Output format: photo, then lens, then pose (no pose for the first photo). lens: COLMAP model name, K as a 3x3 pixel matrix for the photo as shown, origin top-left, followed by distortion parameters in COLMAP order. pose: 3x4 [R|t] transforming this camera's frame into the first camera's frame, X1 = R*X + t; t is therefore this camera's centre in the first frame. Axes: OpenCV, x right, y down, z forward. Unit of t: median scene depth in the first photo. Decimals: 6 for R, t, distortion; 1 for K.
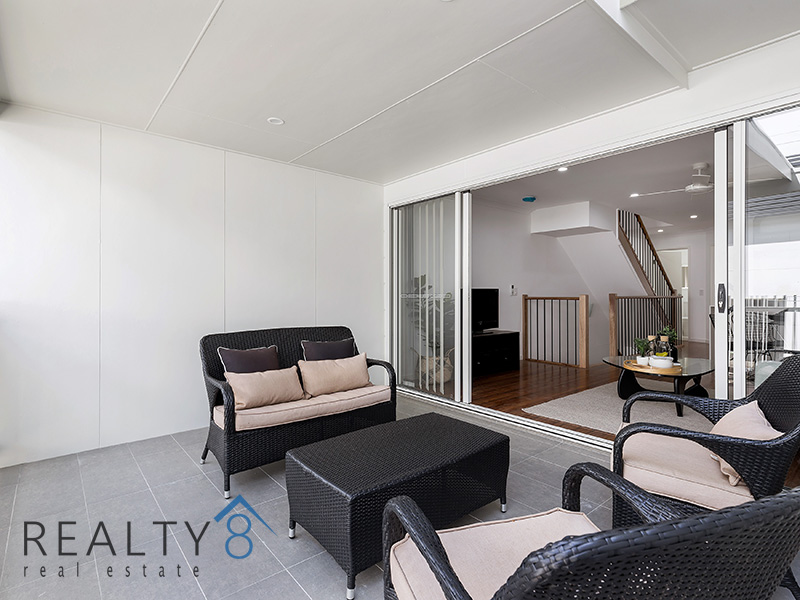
lens RADIAL K [[416.8, 0, 398.8], [0, 416.8, 294.9], [0, 0, 1]] dist [0.003994, -0.001780]
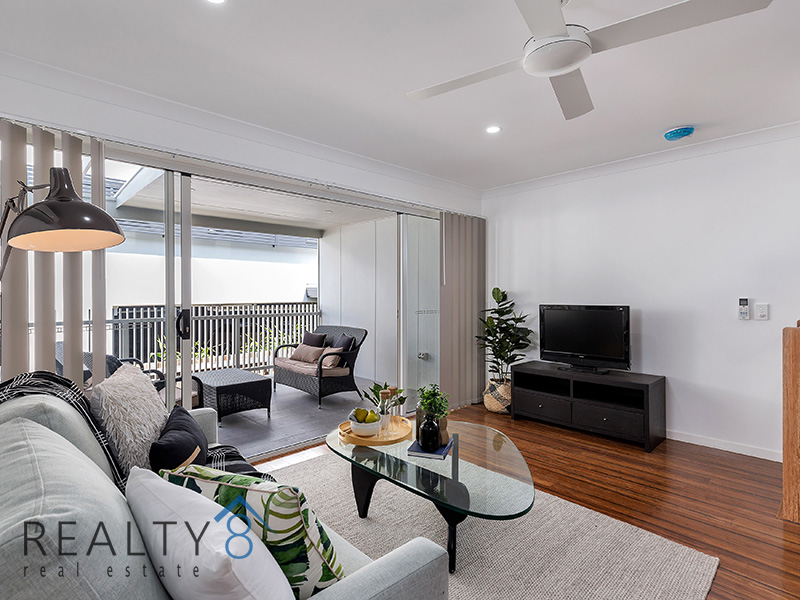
lens RADIAL K [[416.8, 0, 401.5], [0, 416.8, 294.5], [0, 0, 1]] dist [0.003994, -0.001780]
pose [[0.064020, 0.004998, -0.997936, 0.745311], [0.000536, 0.999987, 0.005042, -0.030236], [0.997948, -0.000857, 0.064017, 0.570213]]
